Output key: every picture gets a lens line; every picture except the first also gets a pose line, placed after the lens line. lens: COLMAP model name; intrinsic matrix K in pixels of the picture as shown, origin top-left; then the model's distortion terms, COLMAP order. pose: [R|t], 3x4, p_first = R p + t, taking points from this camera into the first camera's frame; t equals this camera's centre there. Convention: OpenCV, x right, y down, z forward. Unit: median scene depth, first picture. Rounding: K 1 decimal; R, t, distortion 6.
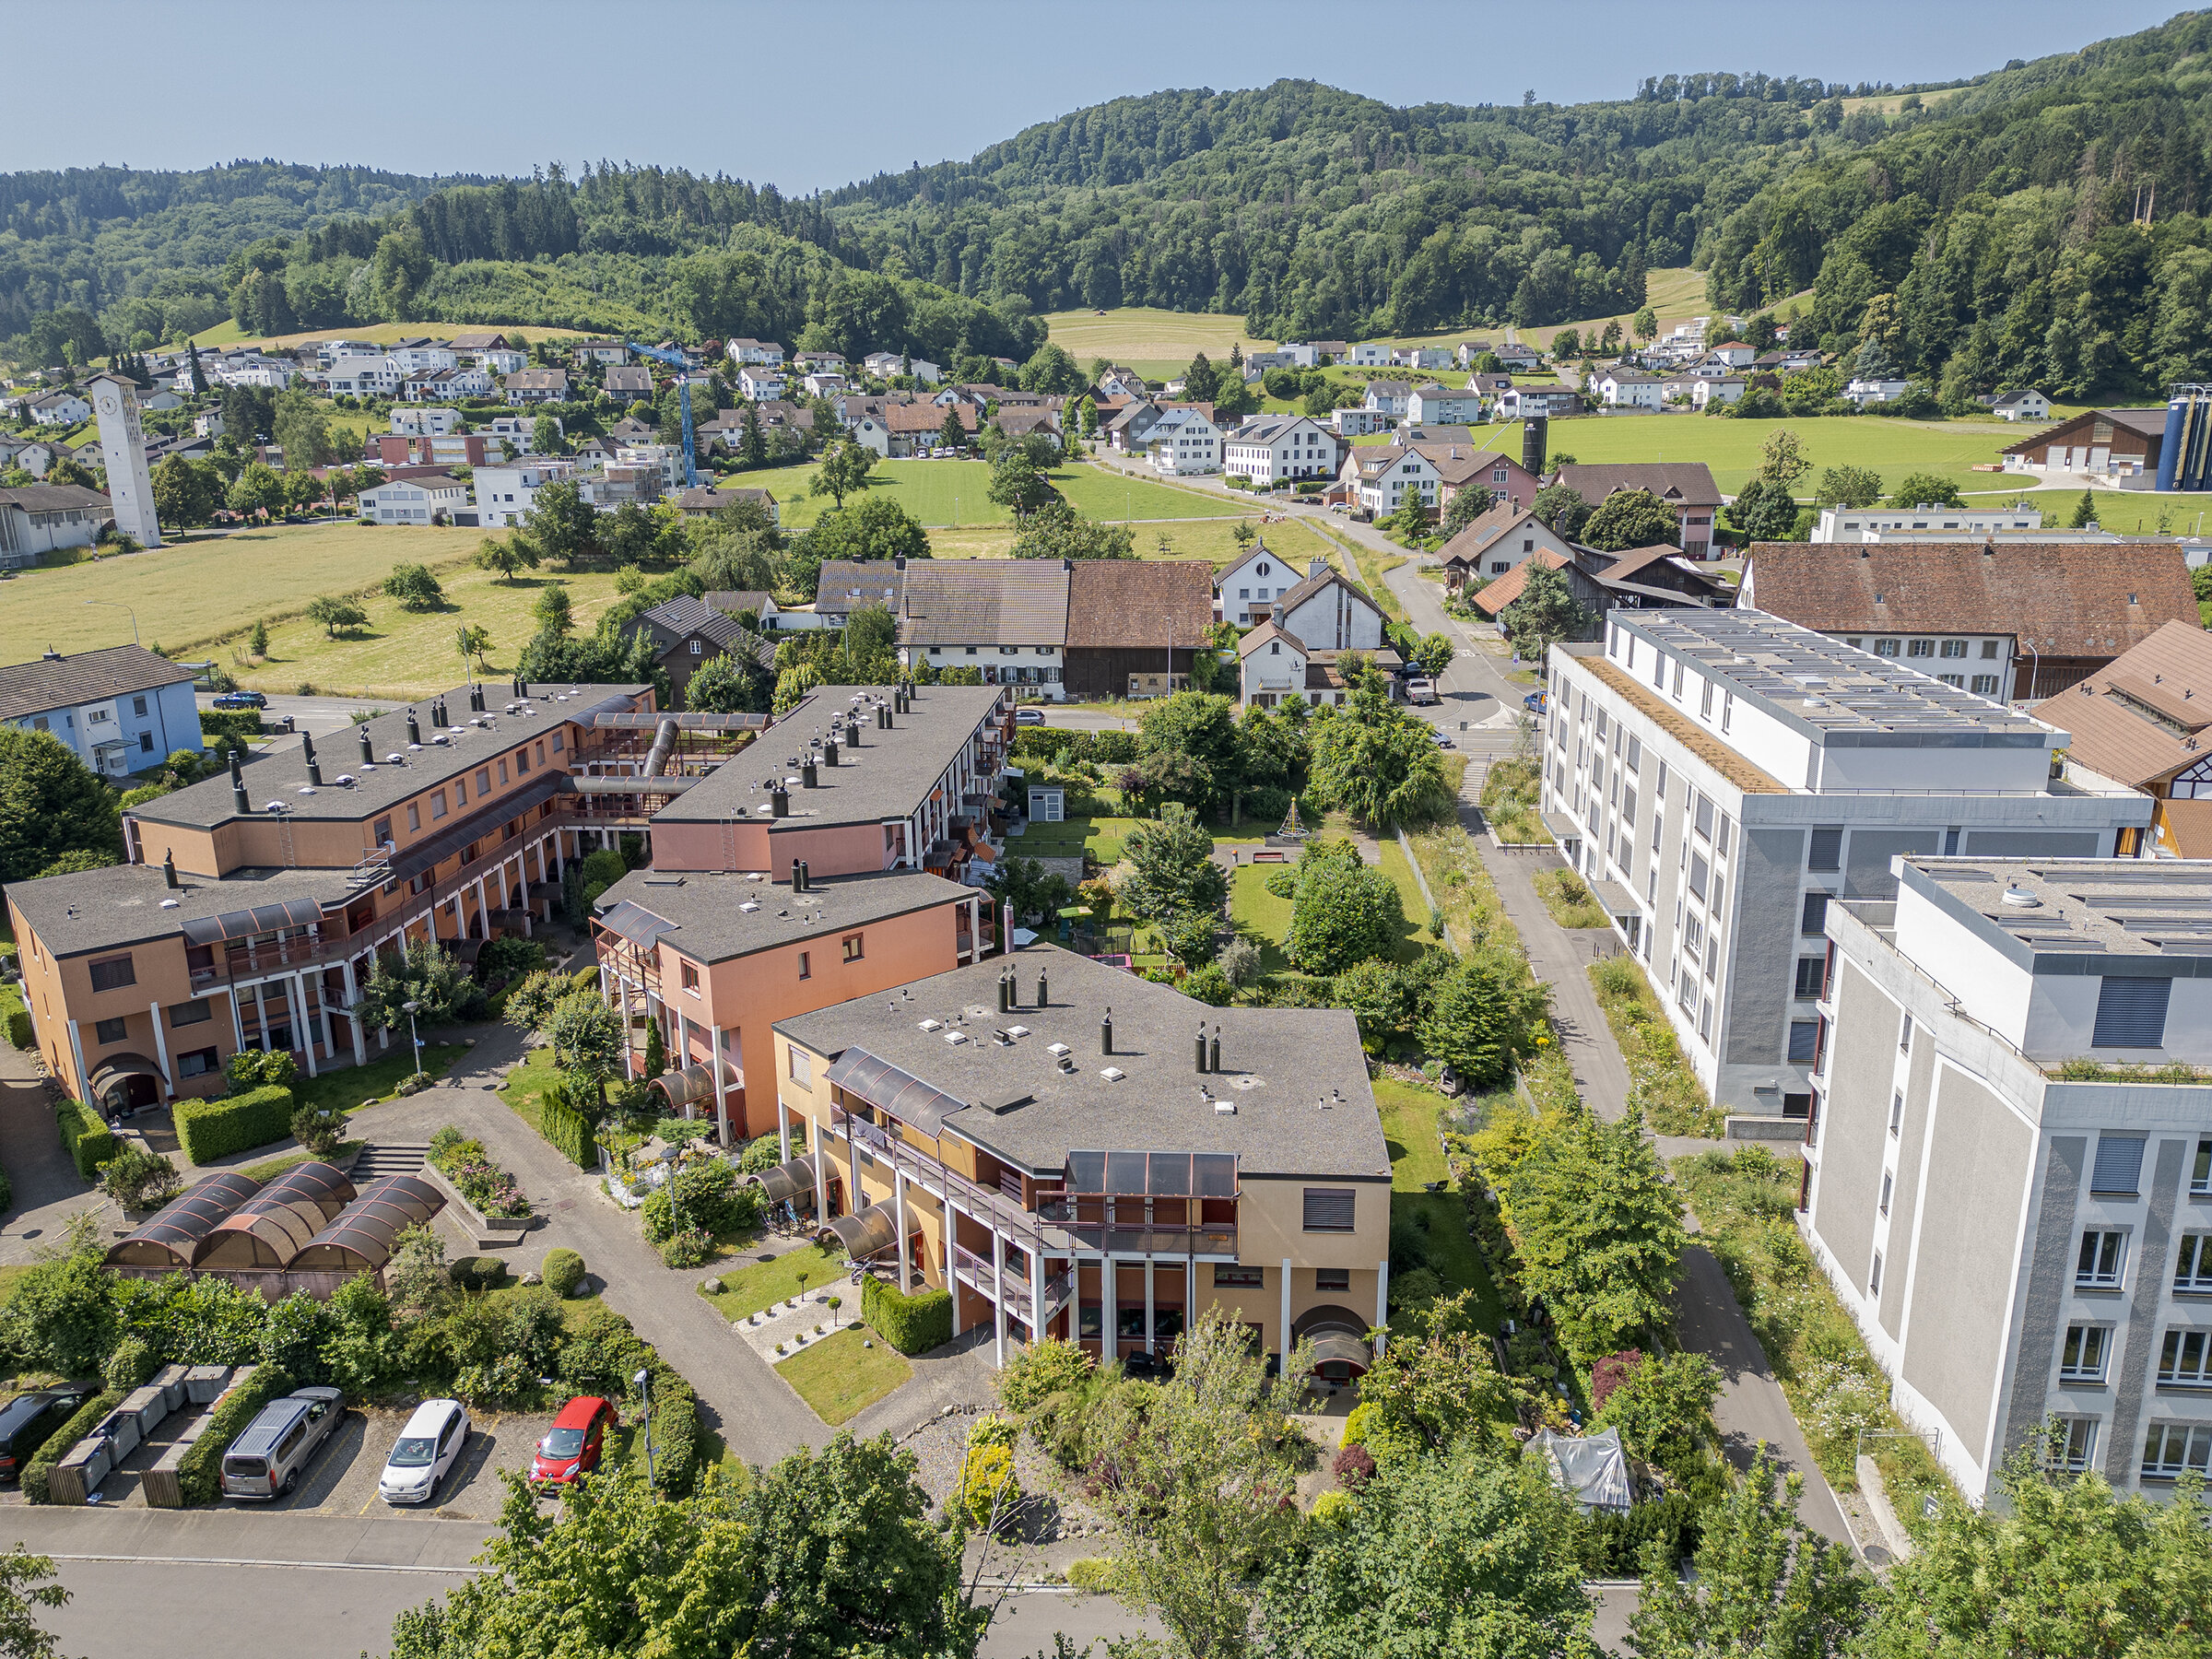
lens RADIAL K [[1628.1, 0, 1124.5], [0, 1628.1, 891.1], [0, 0, 1]] dist [0.076701, -0.073811]
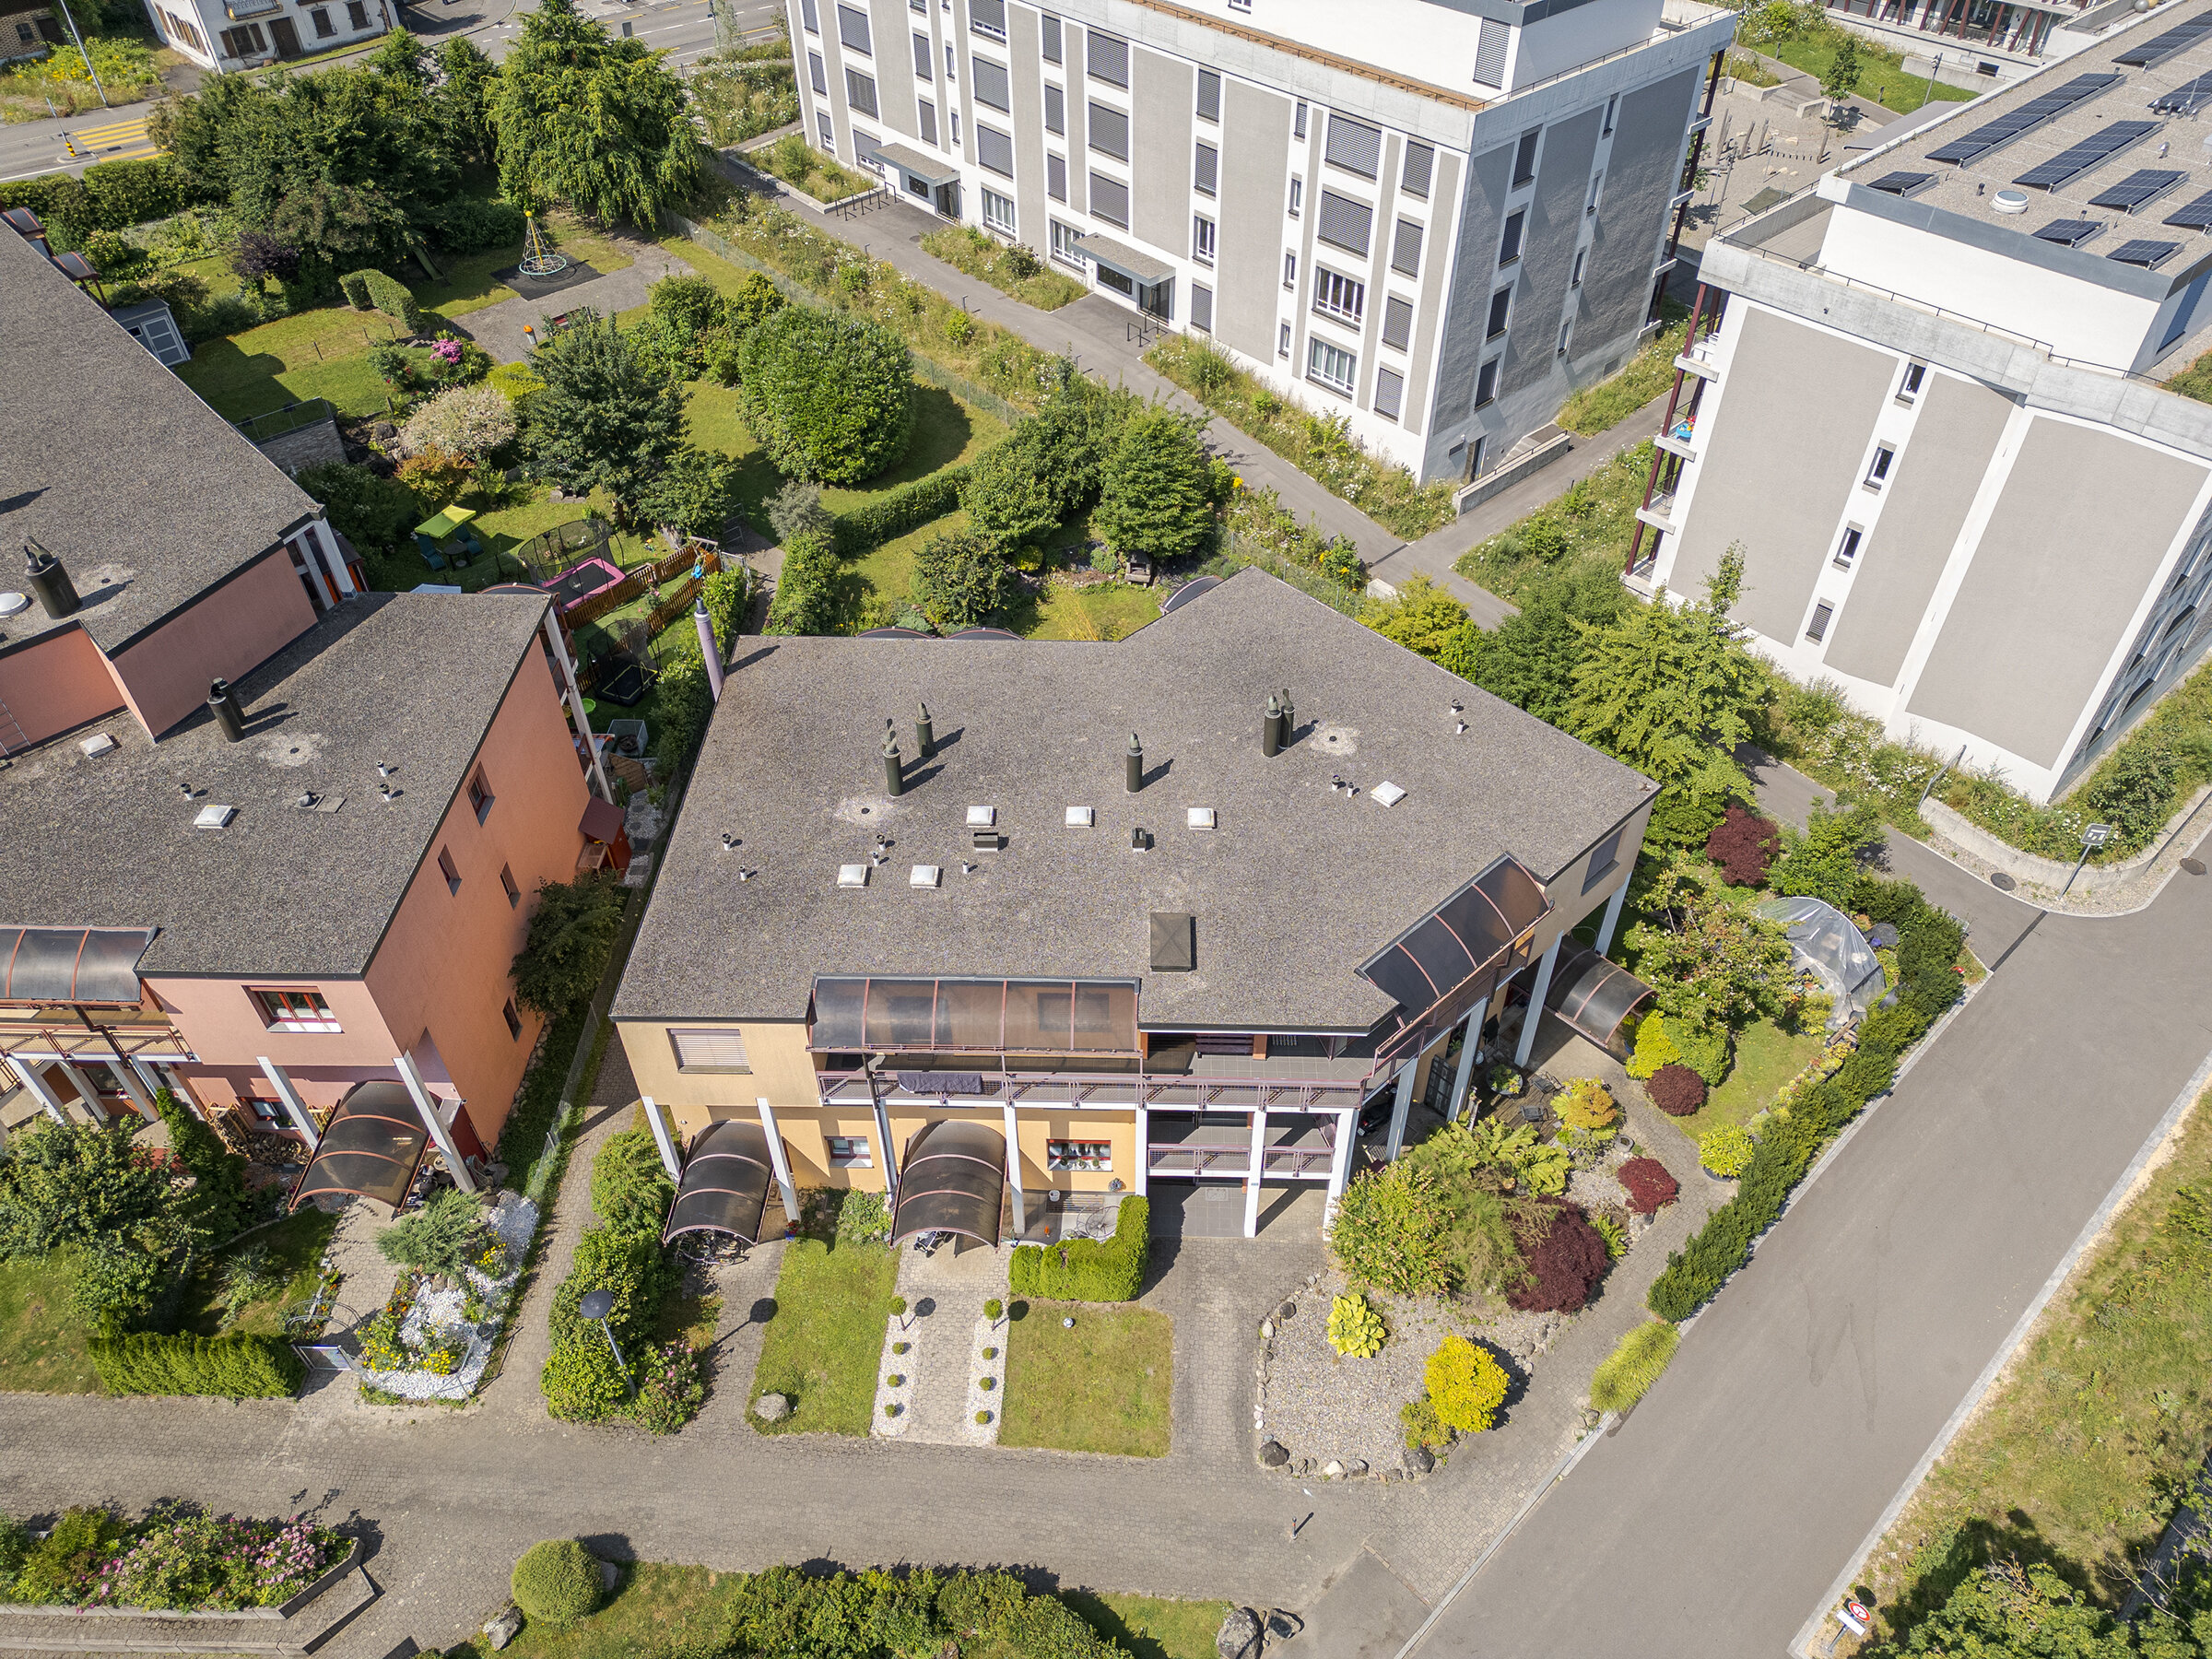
lens RADIAL K [[1558.3, 0, 1105.3], [0, 1558.3, 866.0], [0, 0, 1]] dist [0.037975, -0.001406]
pose [[0.670561, -0.512036, 0.536812, -0.077440], [0.209653, 0.824910, 0.524947, -0.043640], [-0.711614, -0.239465, 0.660502, 0.115295]]
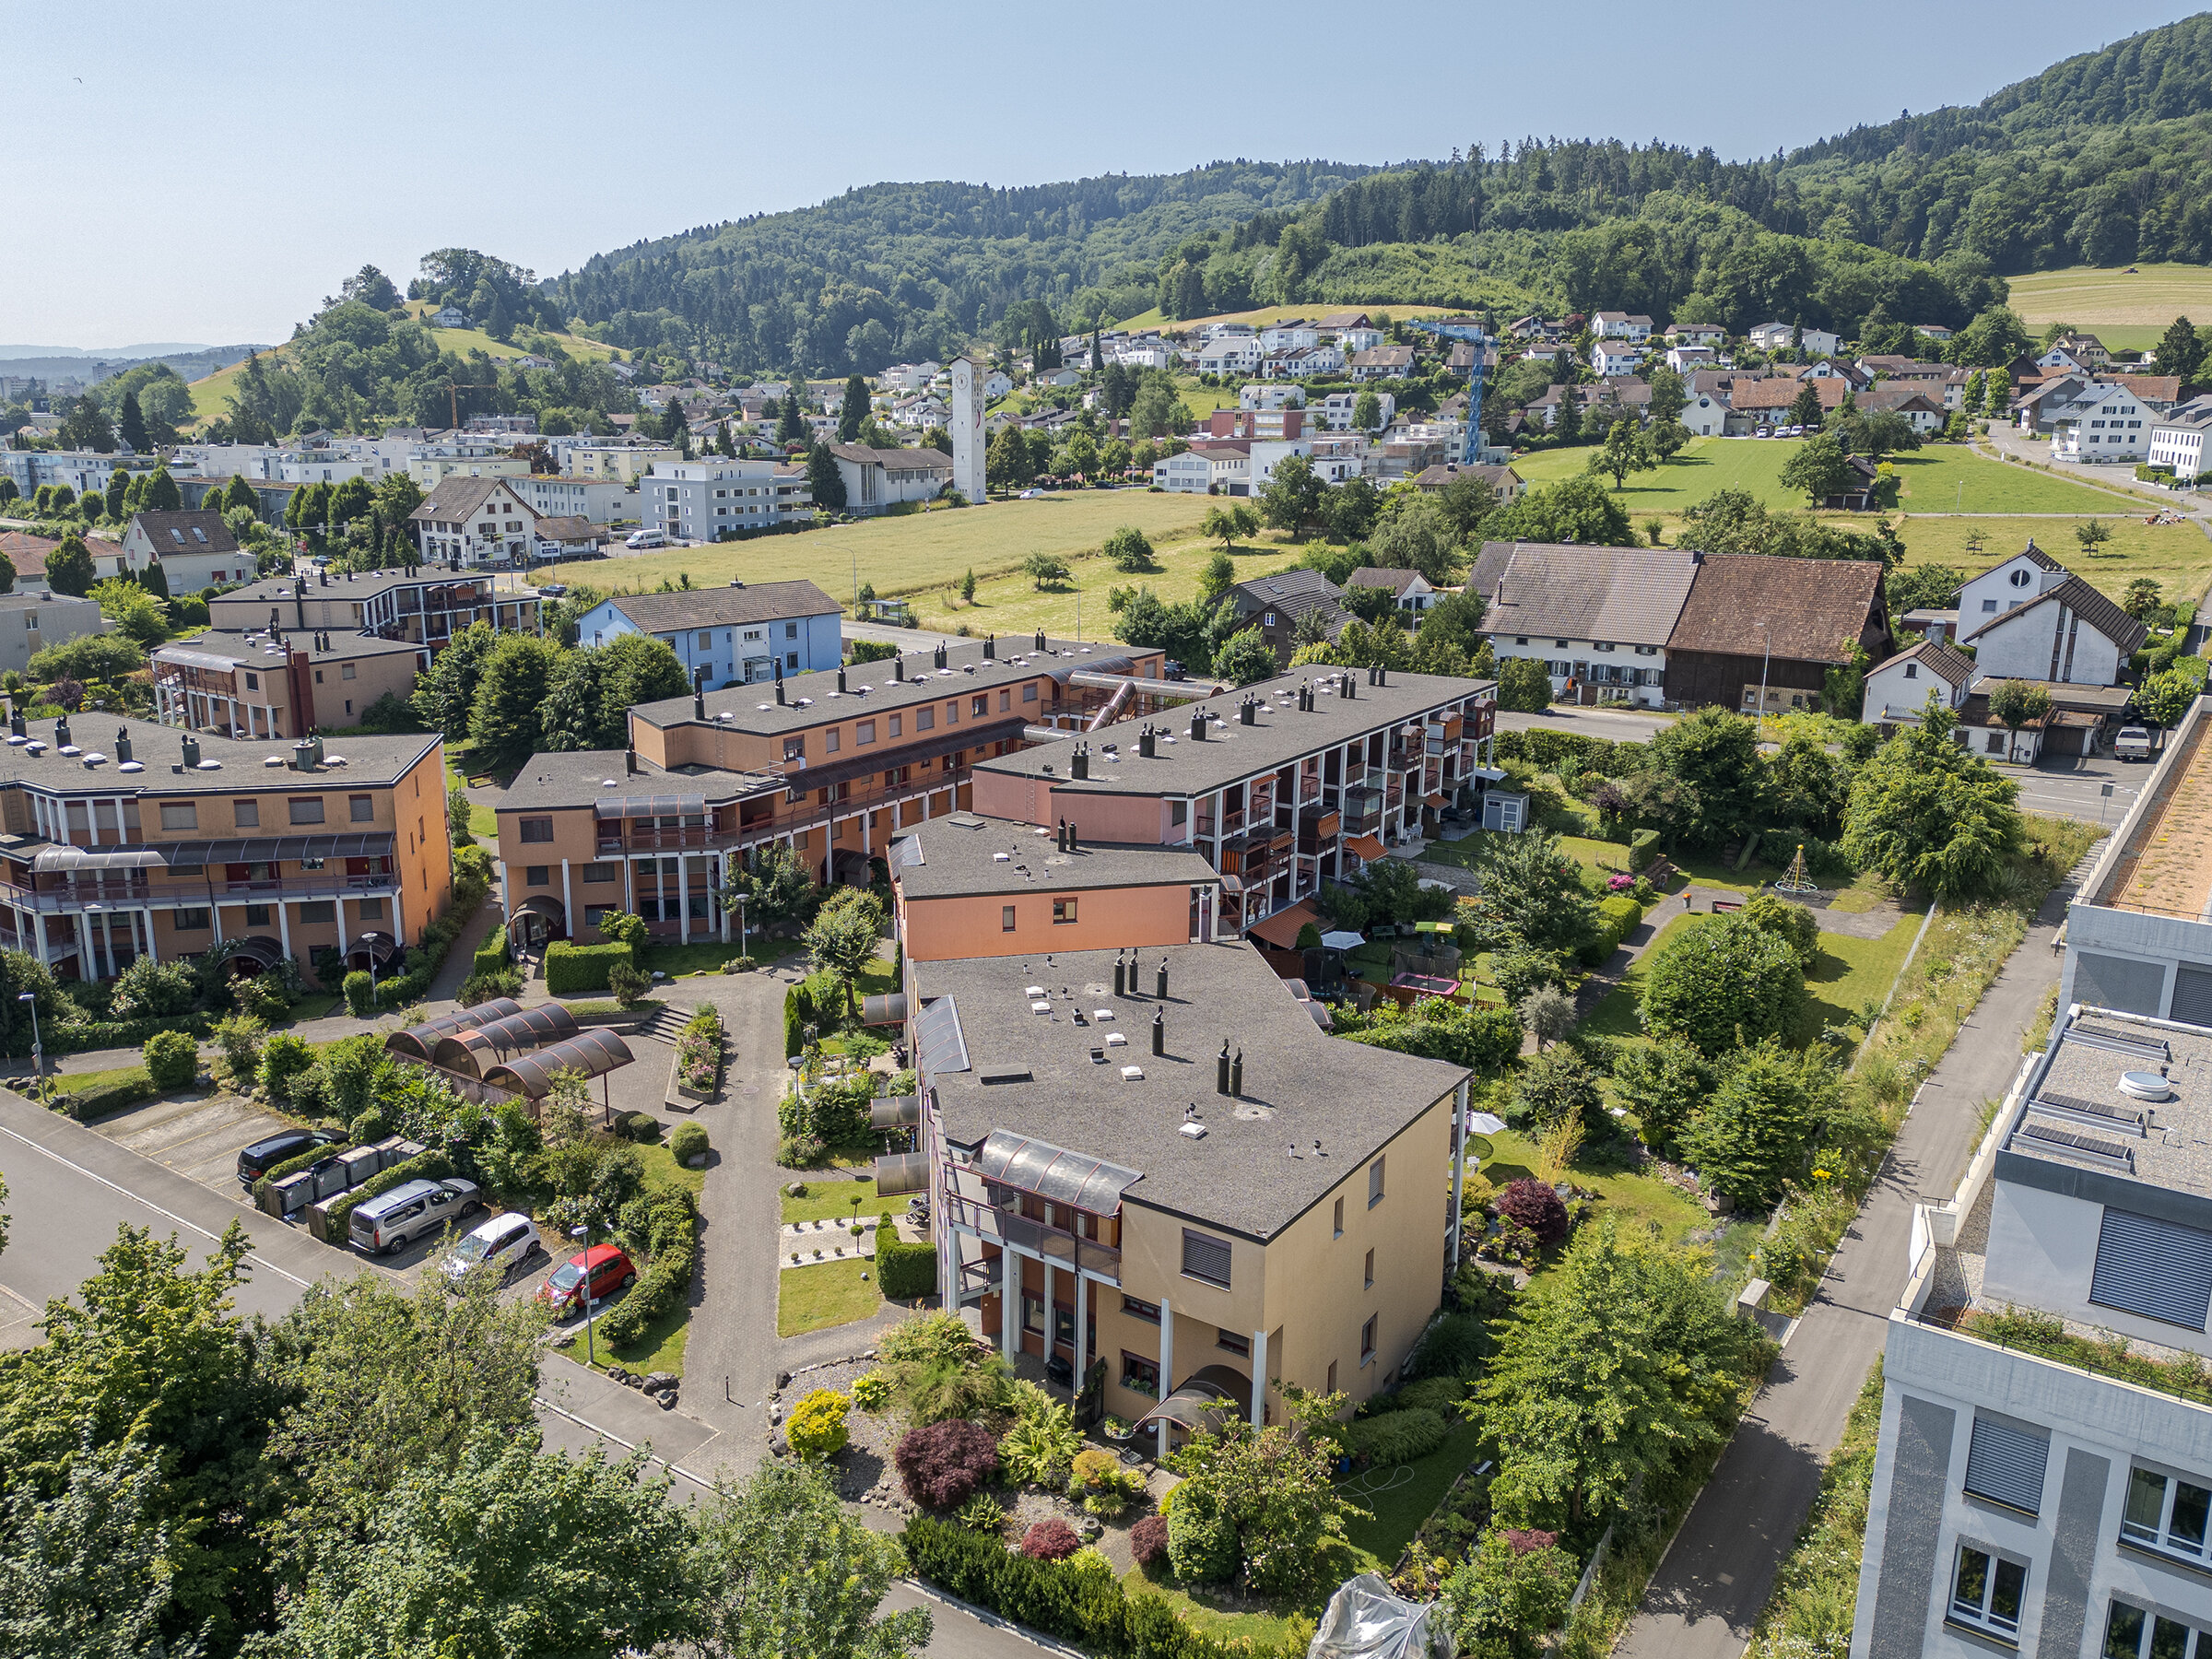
lens RADIAL K [[1688.2, 0, 1106.0], [0, 1688.2, 829.5], [0, 0, 1]] dist [0.073502, -0.075342]
pose [[0.853433, 0.140811, -0.501821, 0.089608], [-0.155444, 0.987762, 0.012807, -0.007780], [0.497483, 0.067075, 0.864877, 0.023531]]
